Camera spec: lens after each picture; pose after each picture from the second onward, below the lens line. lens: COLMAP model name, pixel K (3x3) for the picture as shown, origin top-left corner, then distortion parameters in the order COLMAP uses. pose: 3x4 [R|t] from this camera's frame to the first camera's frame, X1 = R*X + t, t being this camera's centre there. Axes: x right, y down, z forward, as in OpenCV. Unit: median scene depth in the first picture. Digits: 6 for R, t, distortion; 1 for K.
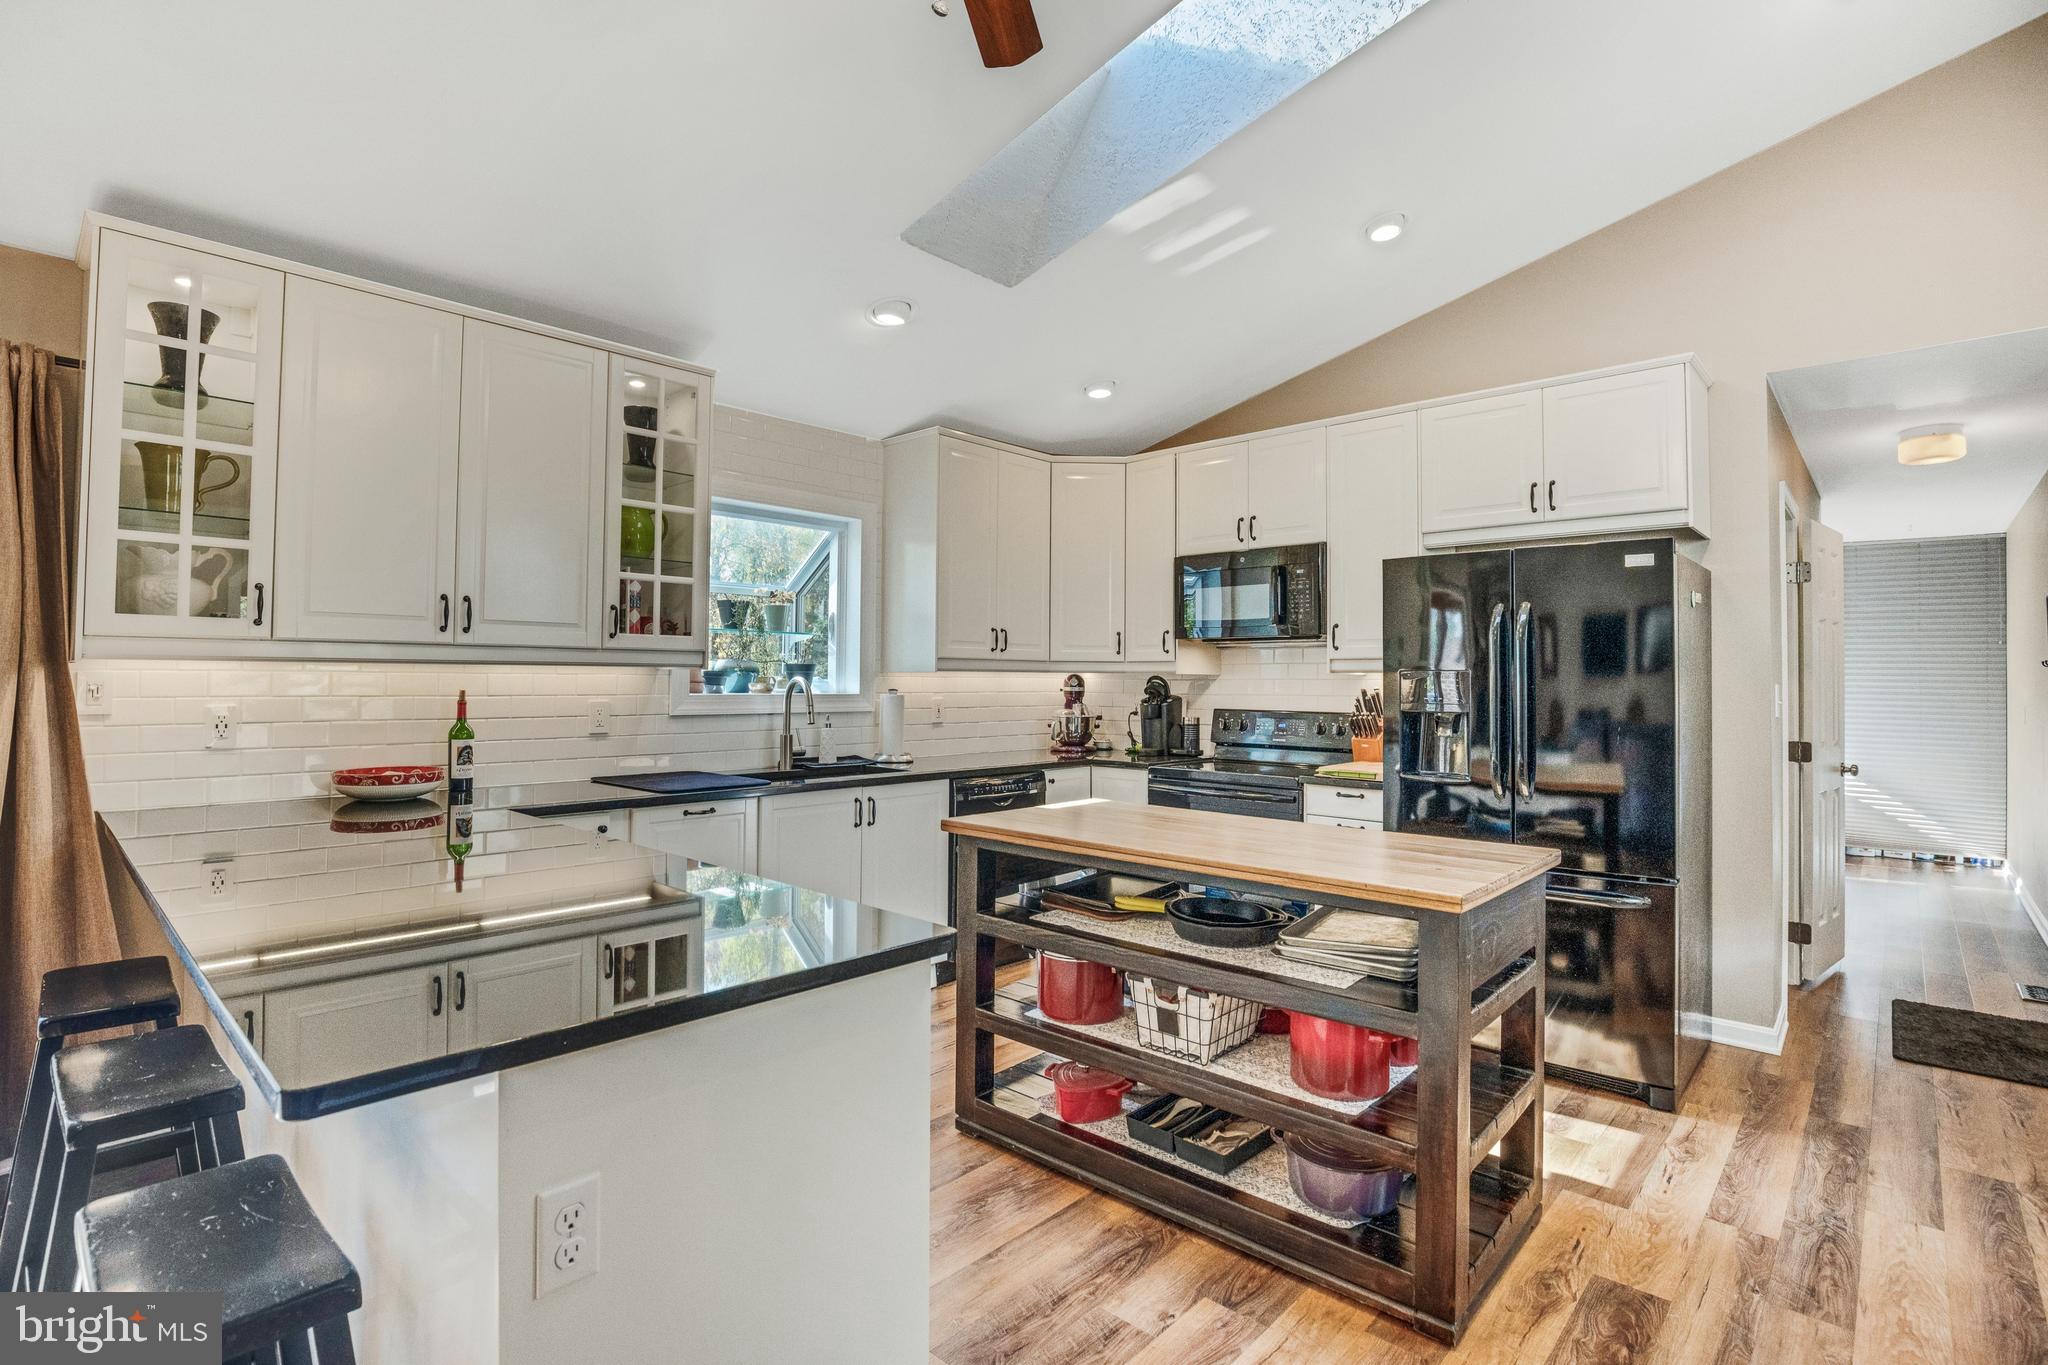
lens RADIAL K [[963.7, 0, 1024.5], [0, 963.7, 656.9], [0, 0, 1]] dist [-0.000214, -0.000073]
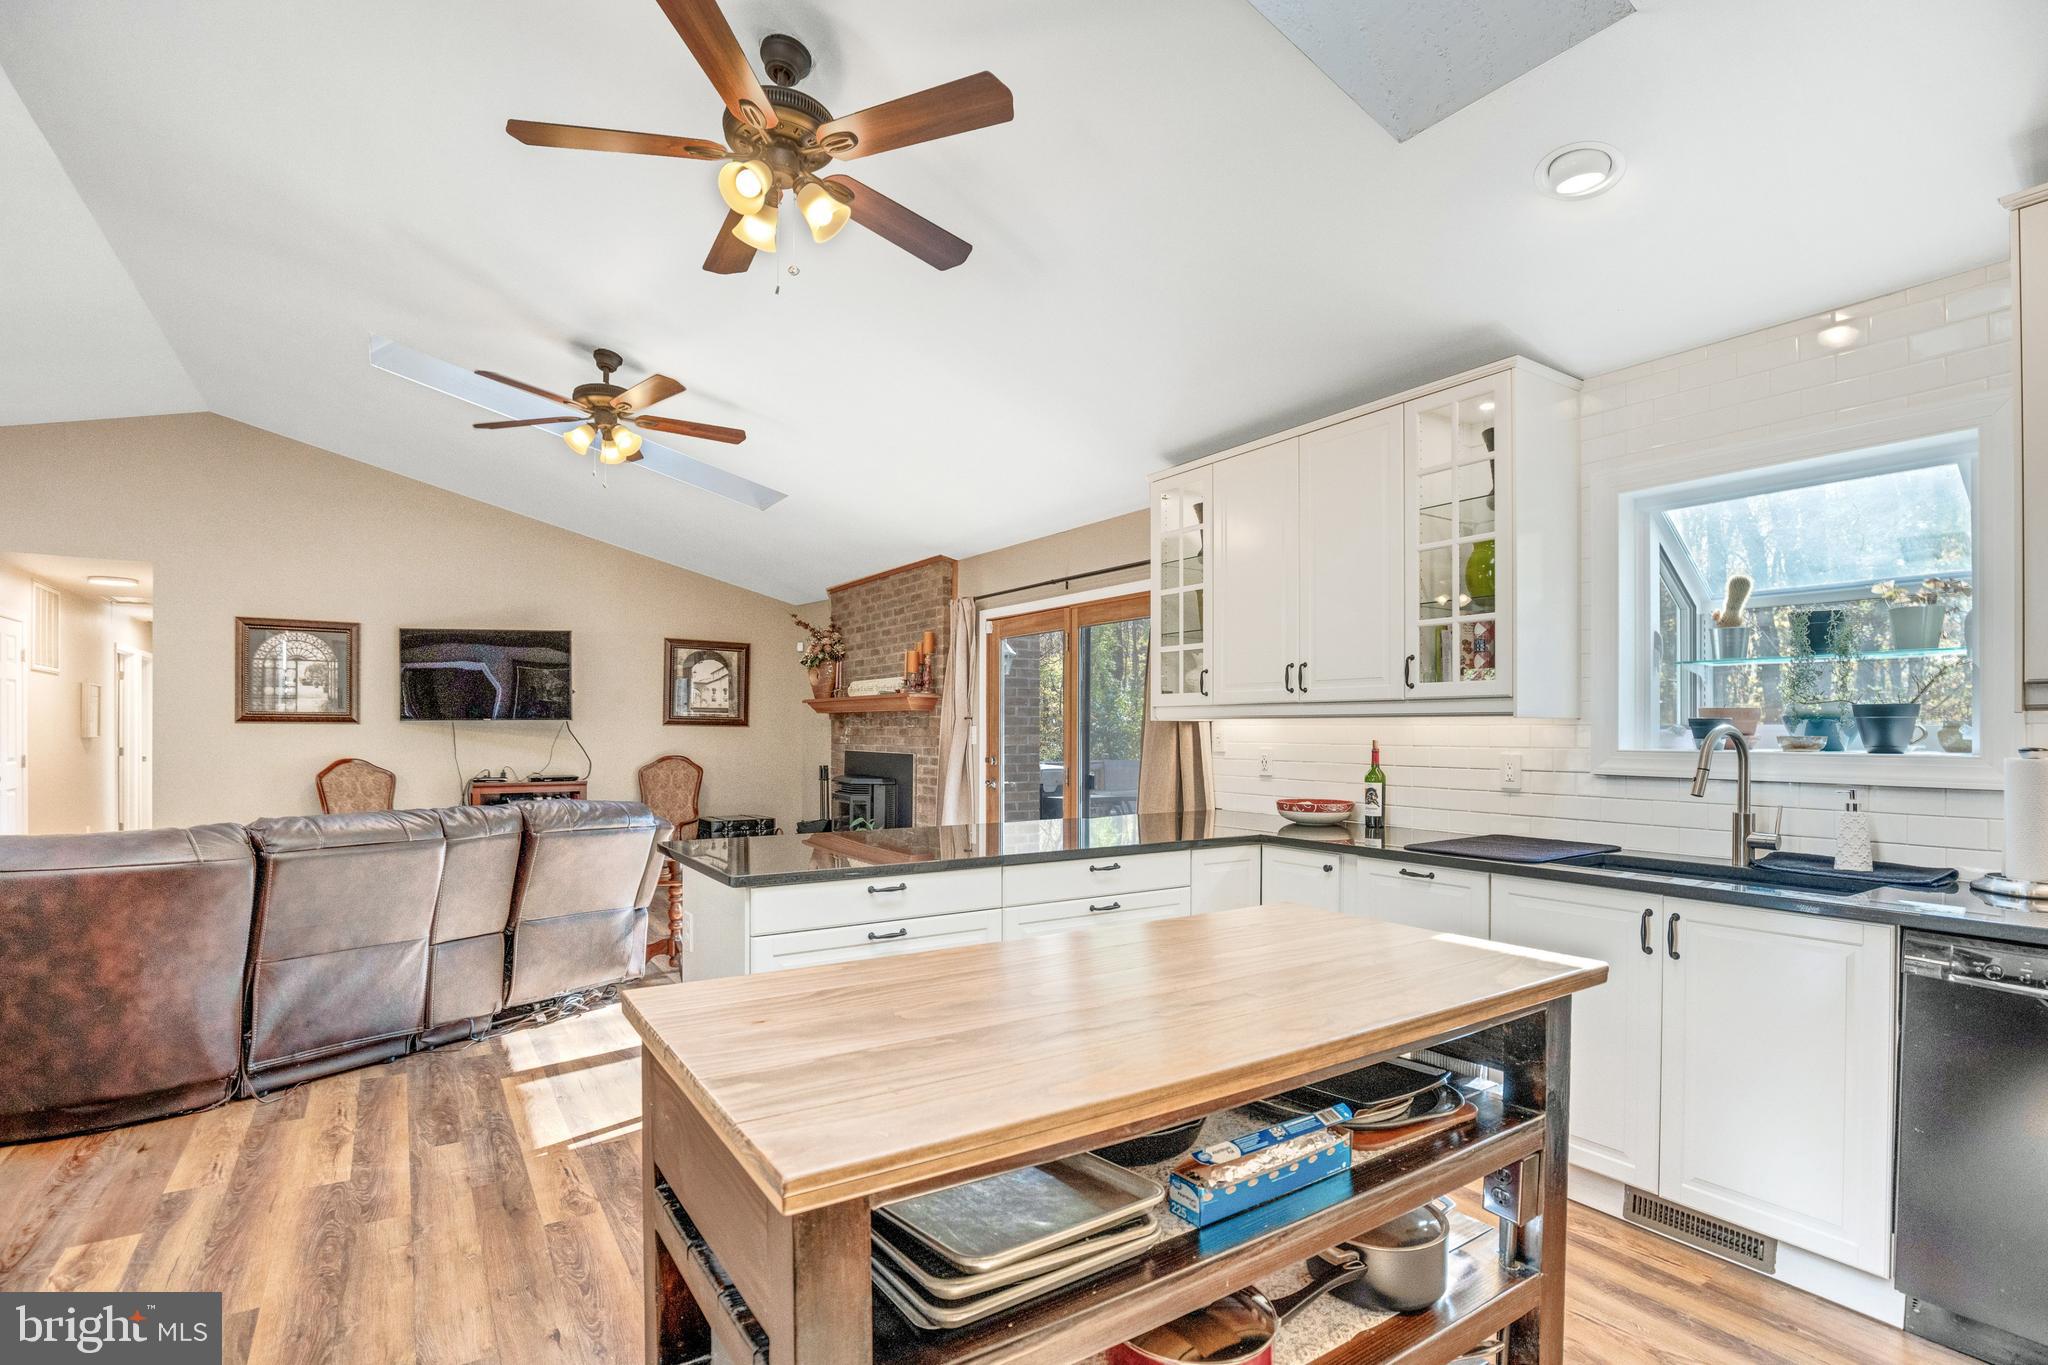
lens RADIAL K [[1000.8, 0, 1024.0], [0, 1000.8, 736.6], [0, 0, 1]] dist [0.002255, 0.000160]
pose [[-0.223087, 0.005250, -0.974784, 0.514431], [0.027106, 0.999632, -0.000820, 0.014562], [0.974422, -0.026605, -0.223147, 0.643832]]
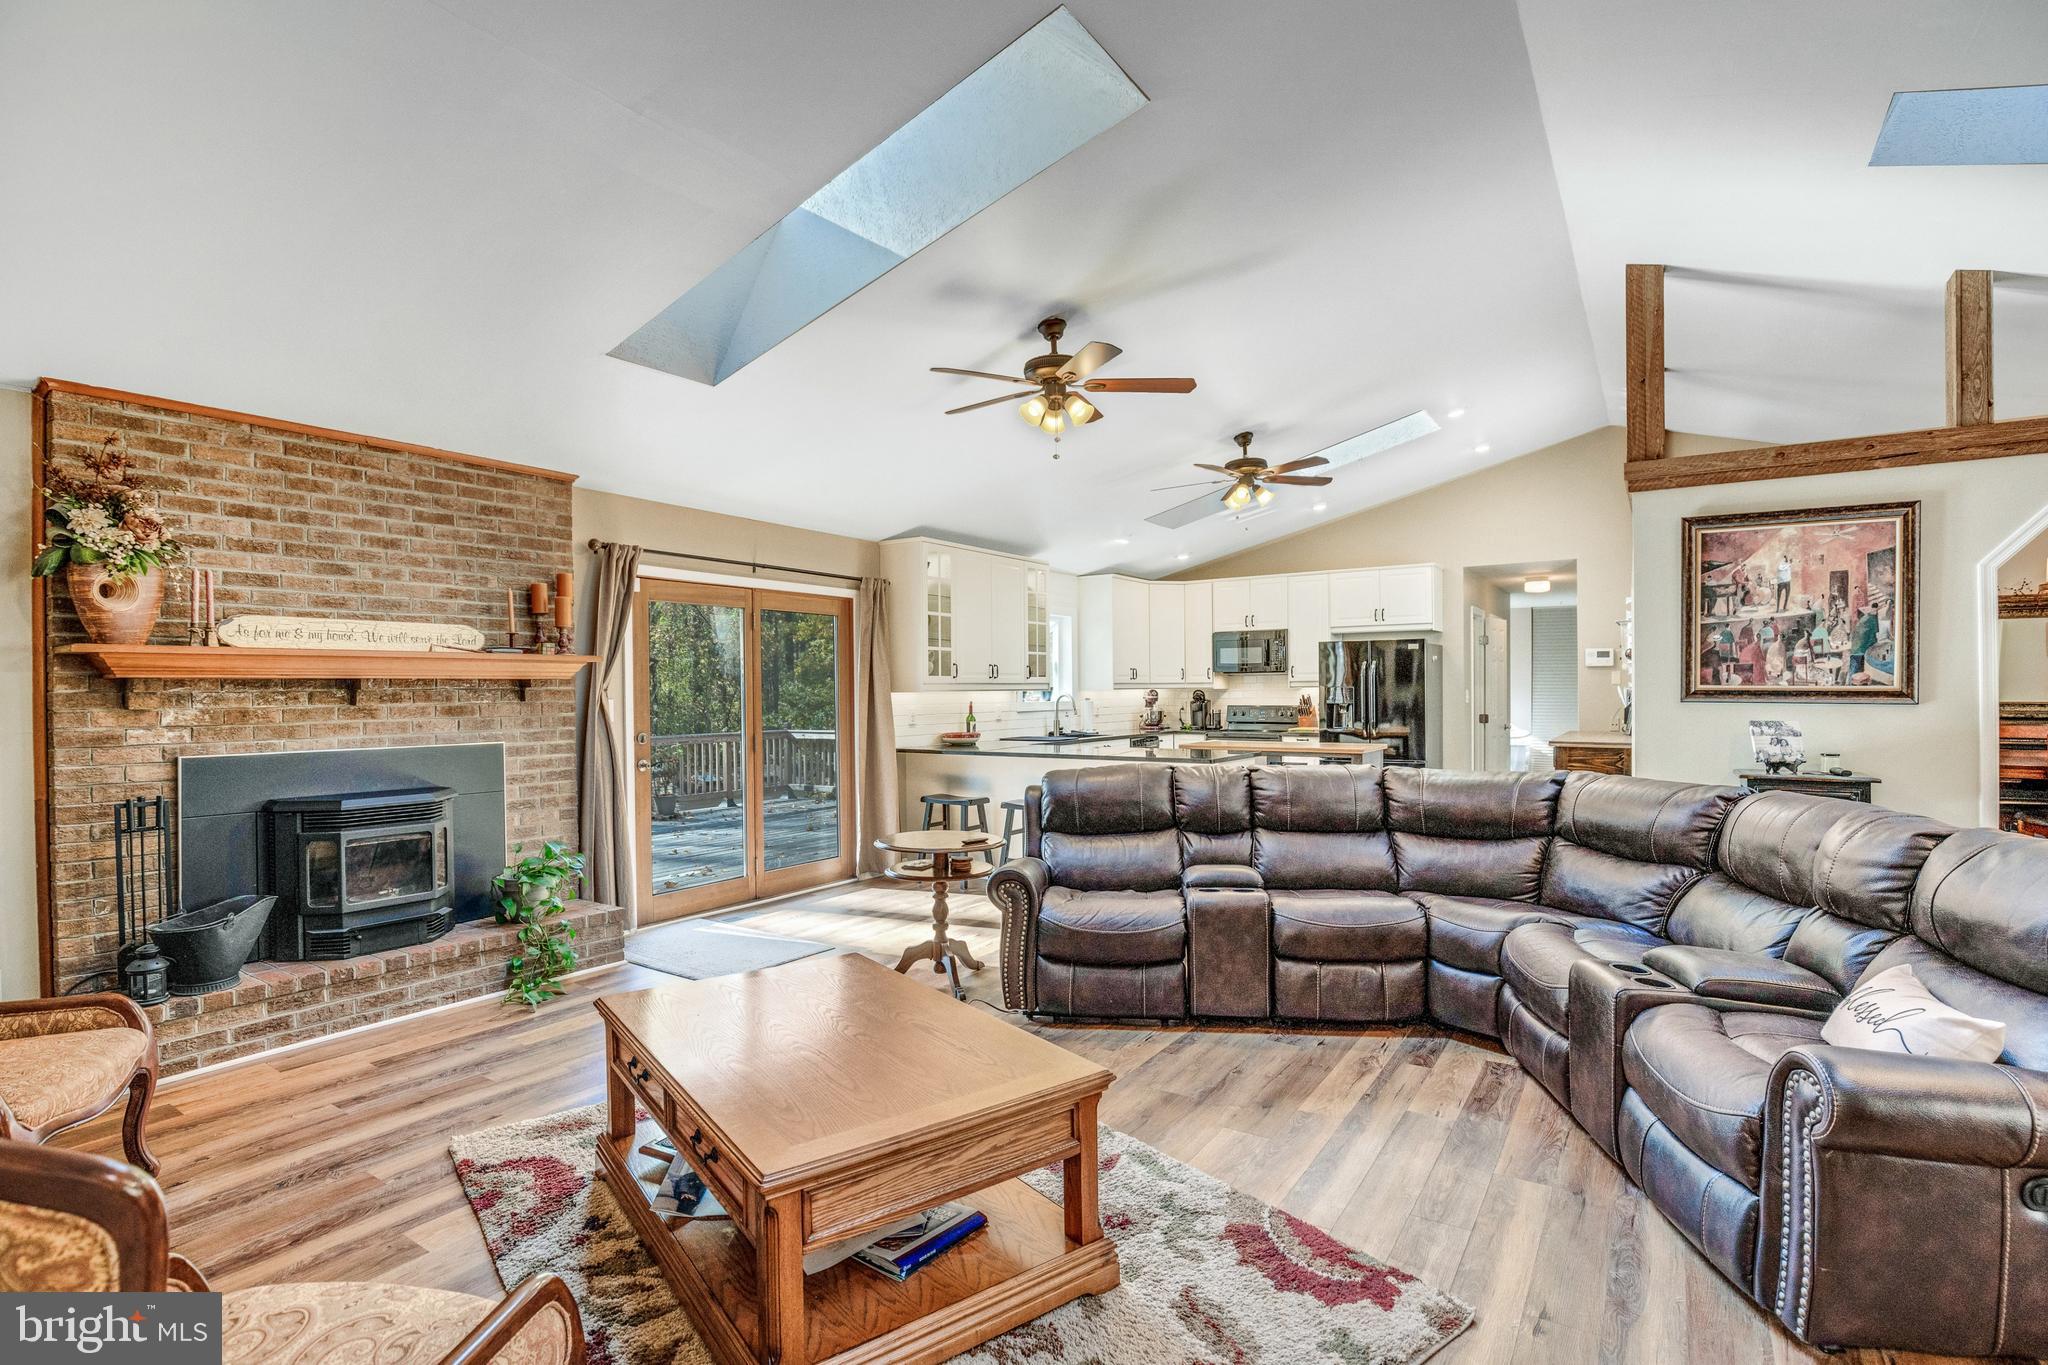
lens RADIAL K [[969.7, 0, 1024.0], [0, 969.7, 682.5], [0, 0, 1]] dist [-0.000288, -0.000029]
pose [[0.988084, -0.012714, 0.153389, -0.628791], [0.009783, 0.999755, 0.019846, -0.046602], [-0.153603, -0.018109, 0.987967, -1.112079]]
